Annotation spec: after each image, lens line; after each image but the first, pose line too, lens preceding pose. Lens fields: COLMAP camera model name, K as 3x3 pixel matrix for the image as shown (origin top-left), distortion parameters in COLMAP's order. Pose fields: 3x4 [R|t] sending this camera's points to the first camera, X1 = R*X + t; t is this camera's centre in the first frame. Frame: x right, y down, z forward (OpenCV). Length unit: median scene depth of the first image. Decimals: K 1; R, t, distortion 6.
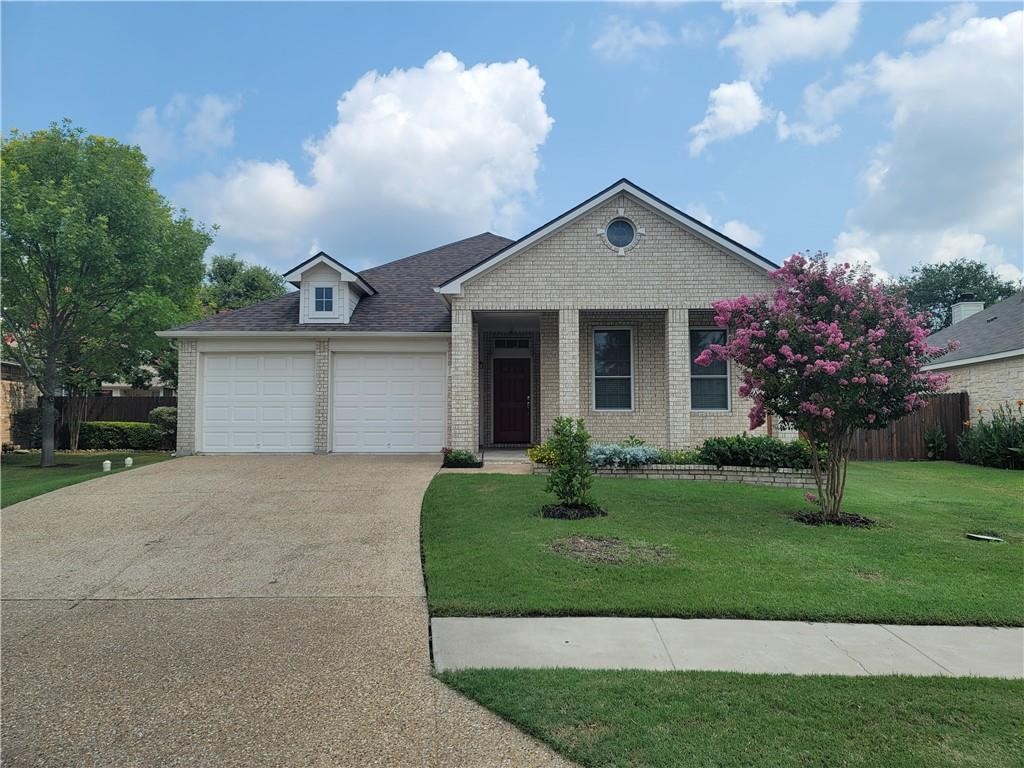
lens RADIAL K [[762.2, 0, 516.1], [0, 762.2, 364.1], [0, 0, 1]] dist [-0.000667, -0.000542]
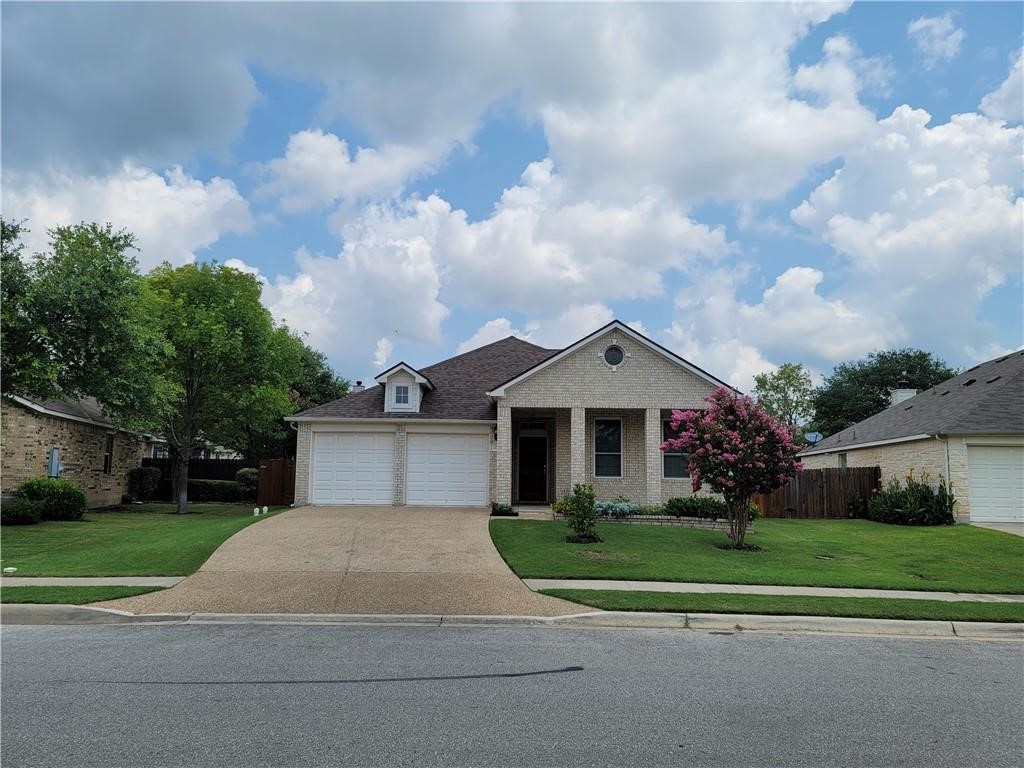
lens RADIAL K [[759.5, 0, 512.0], [0, 759.5, 384.0], [0, 0, 1]] dist [0.021330, -0.005103]
pose [[0.999909, 0.013478, -0.000657, -0.056103], [-0.013494, 0.998532, -0.052460, -0.039080], [-0.000051, 0.052464, 0.998623, -0.447151]]
